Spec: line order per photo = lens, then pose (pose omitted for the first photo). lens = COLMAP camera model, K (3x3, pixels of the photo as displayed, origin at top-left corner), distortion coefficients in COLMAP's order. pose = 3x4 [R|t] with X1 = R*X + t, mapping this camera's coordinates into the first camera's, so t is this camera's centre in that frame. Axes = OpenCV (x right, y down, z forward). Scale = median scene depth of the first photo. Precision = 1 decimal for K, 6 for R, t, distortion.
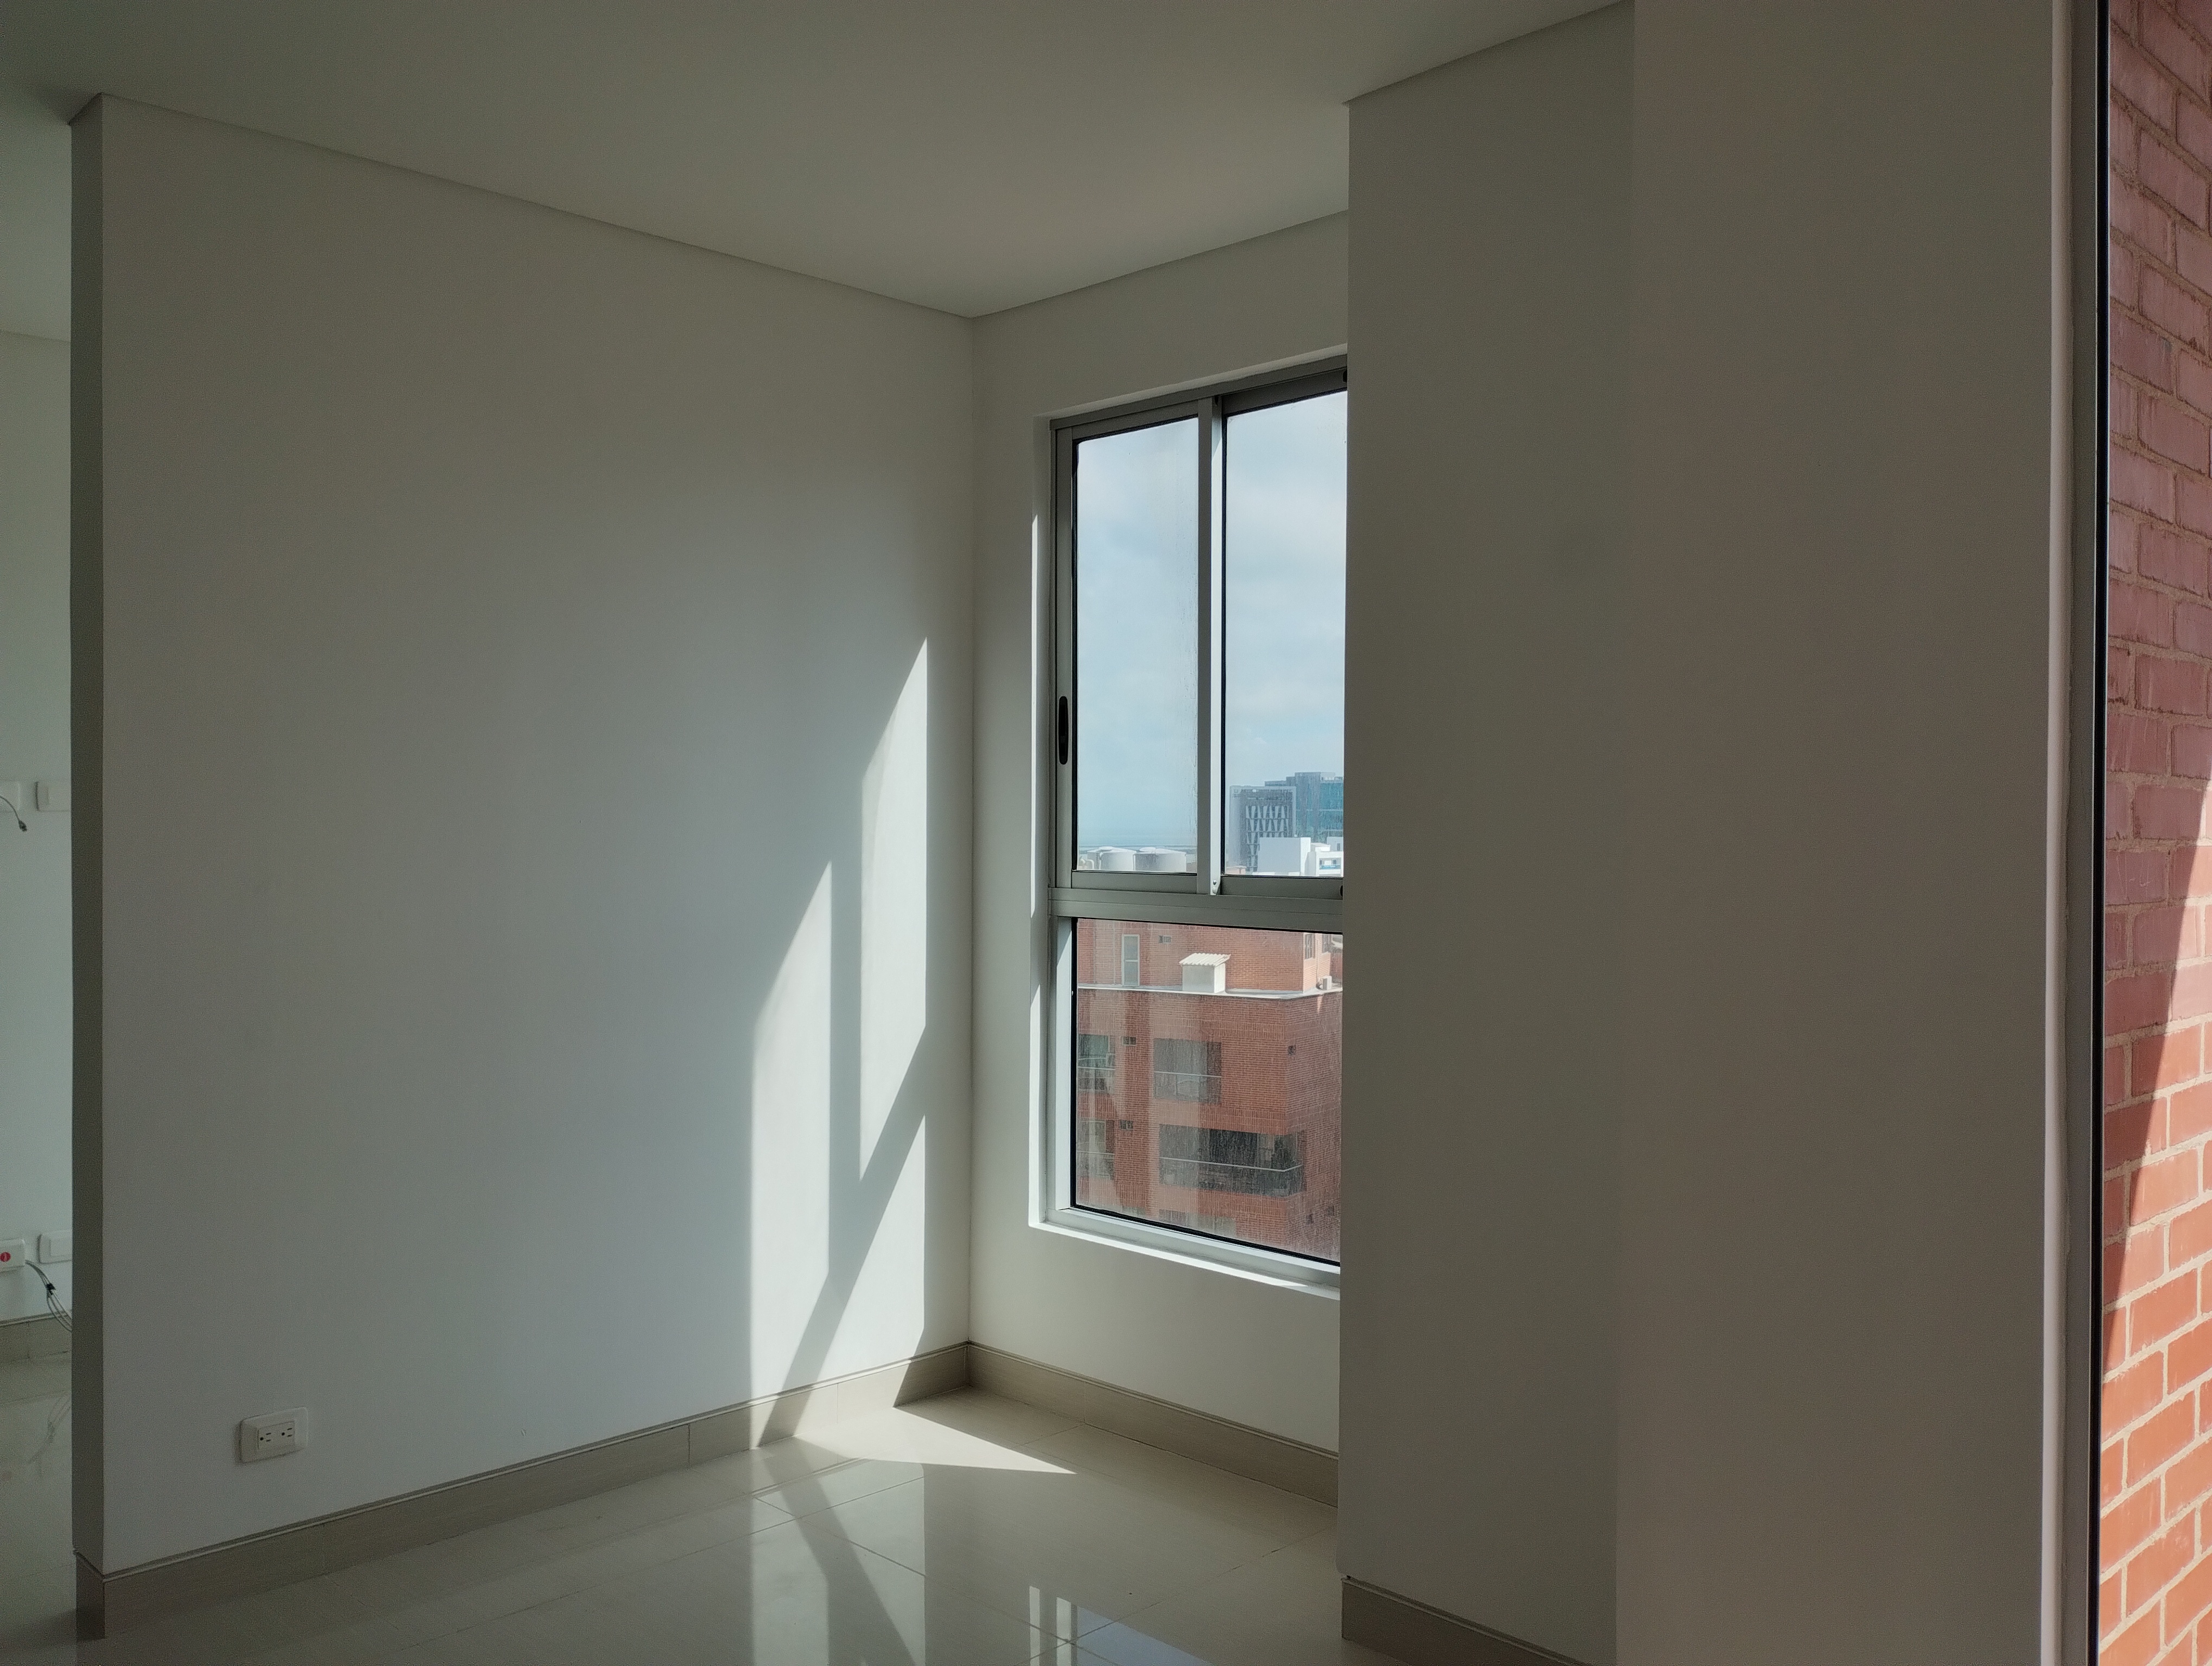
lens RADIAL K [[1889.0, 0, 1103.9], [0, 1889.0, 838.5], [0, 0, 1]] dist [-0.040428, 0.009301]
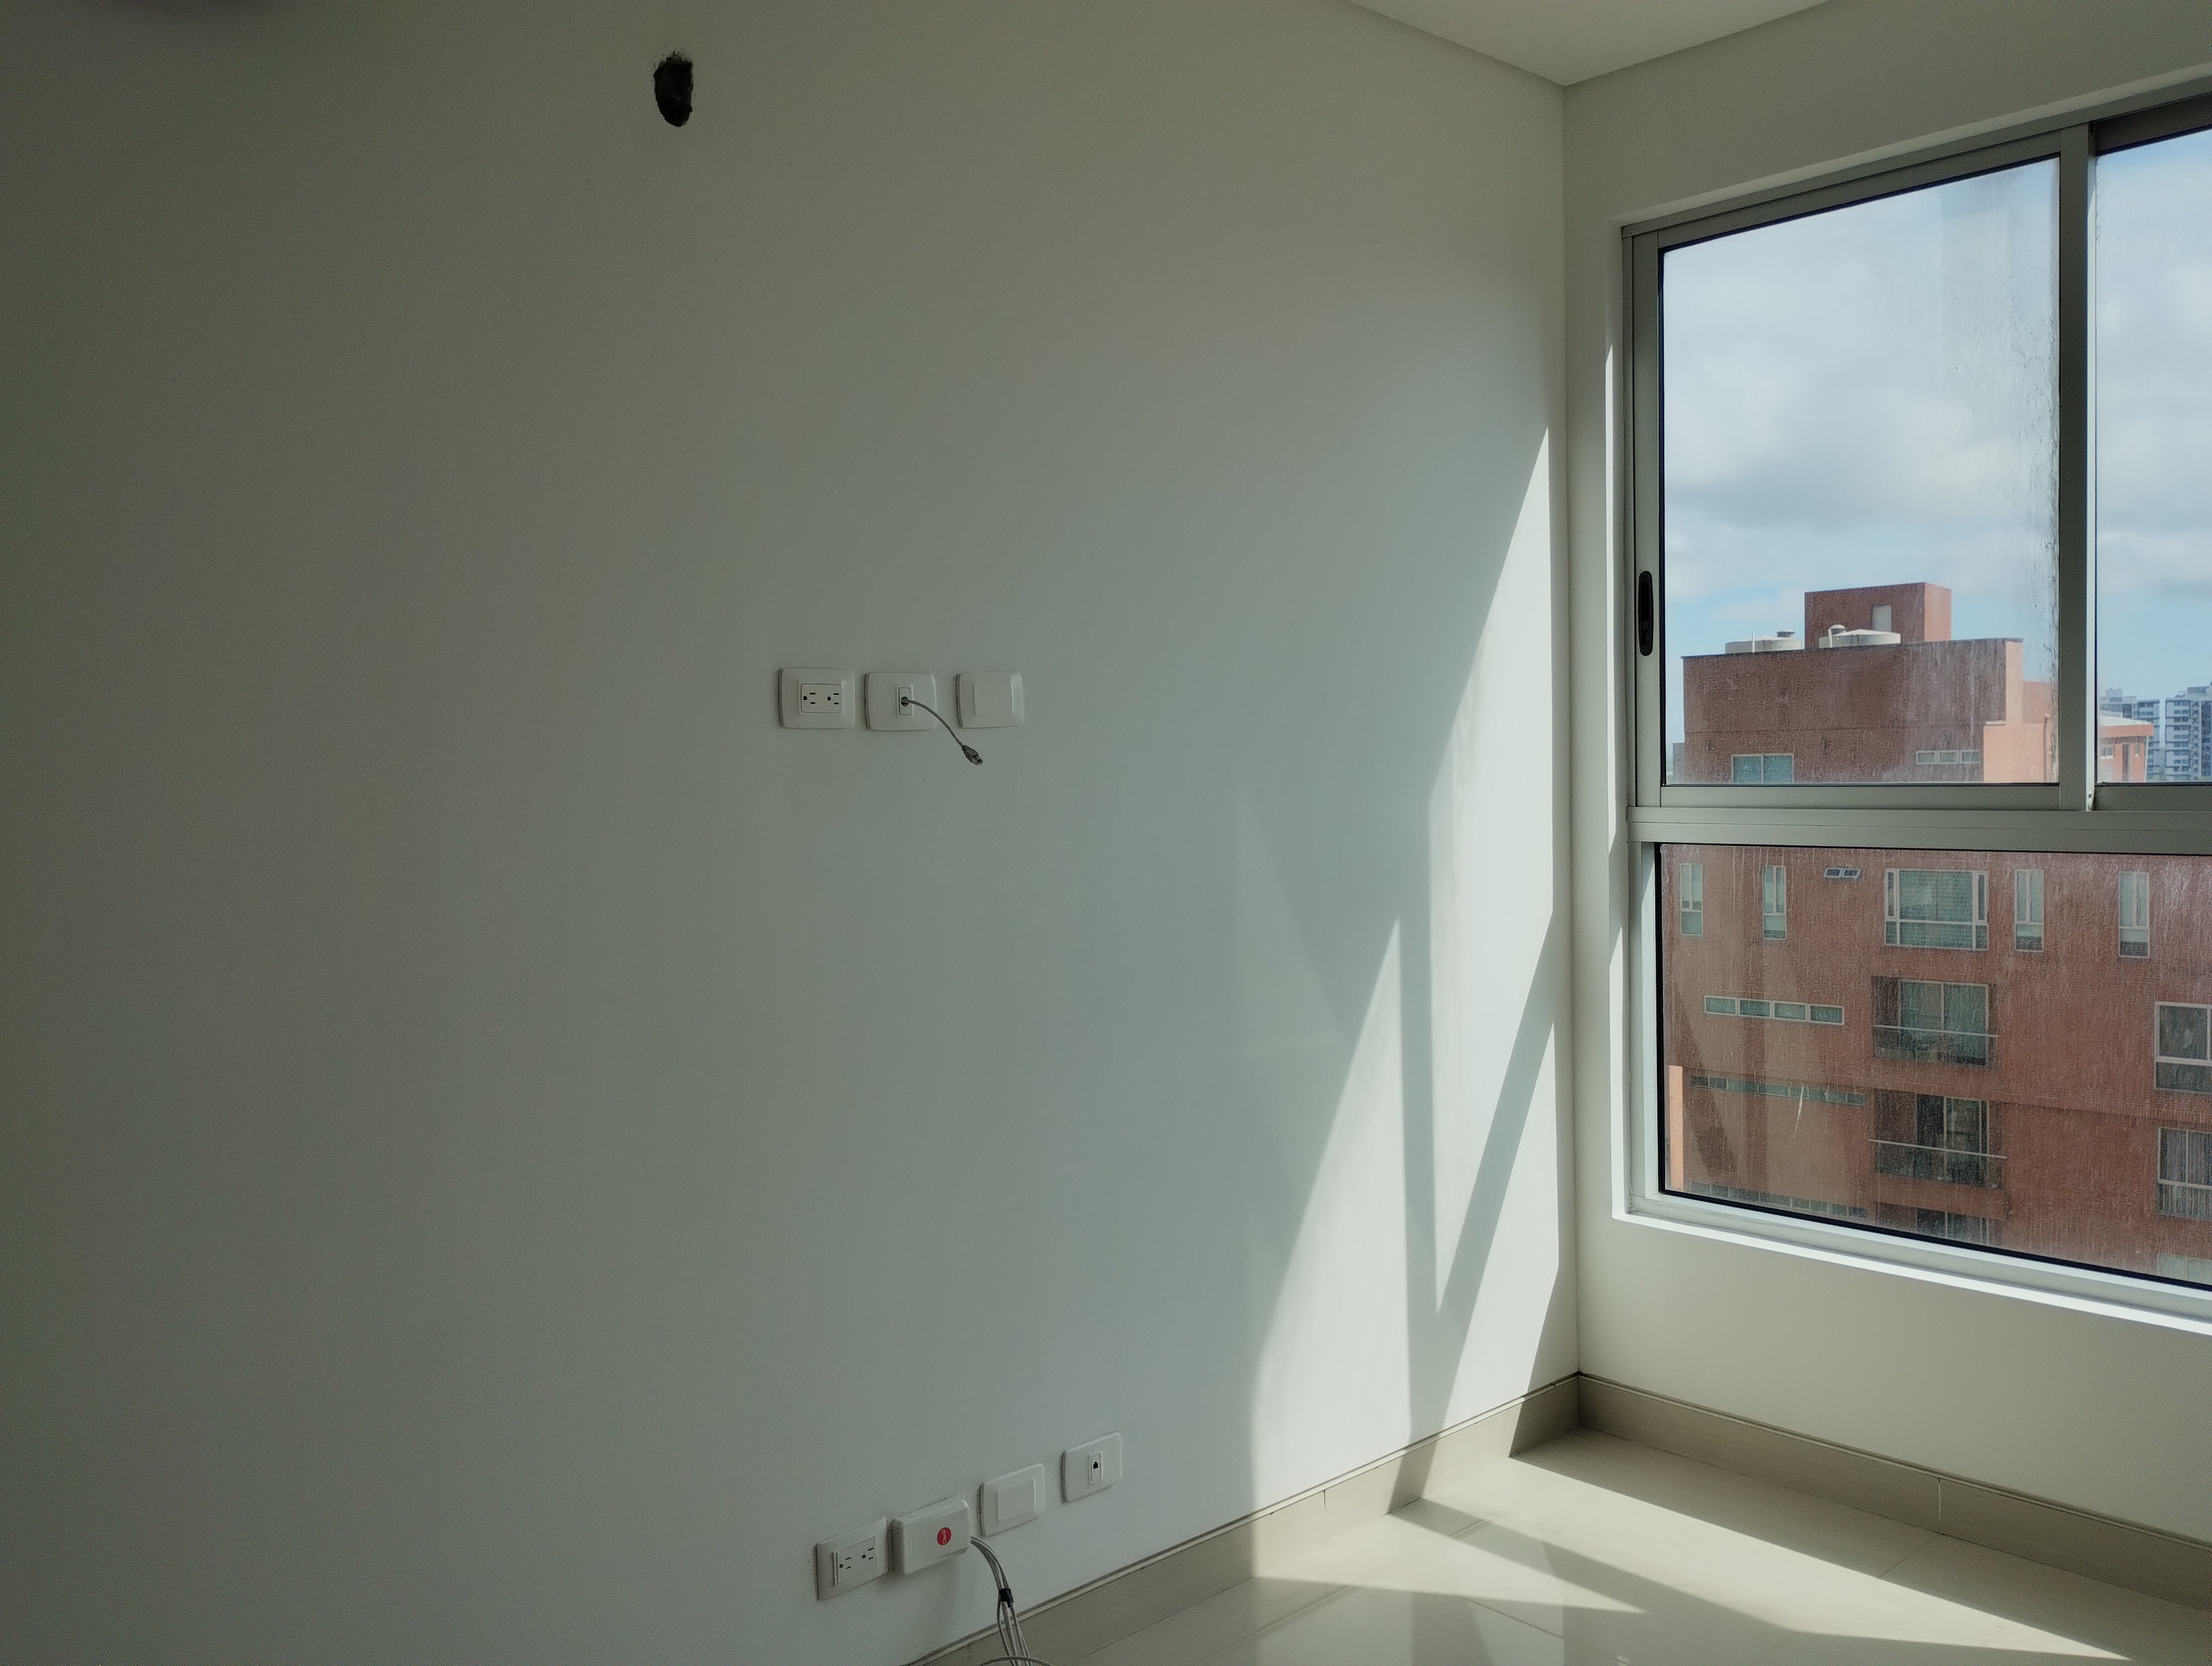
lens RADIAL K [[1812.0, 0, 1107.9], [0, 1812.0, 825.7], [0, 0, 1]] dist [0.019473, -0.018020]
pose [[0.998807, -0.027804, -0.040155, -0.236910], [0.029298, 0.998881, 0.037115, -0.001760], [0.039079, -0.038247, 0.998504, 0.218059]]
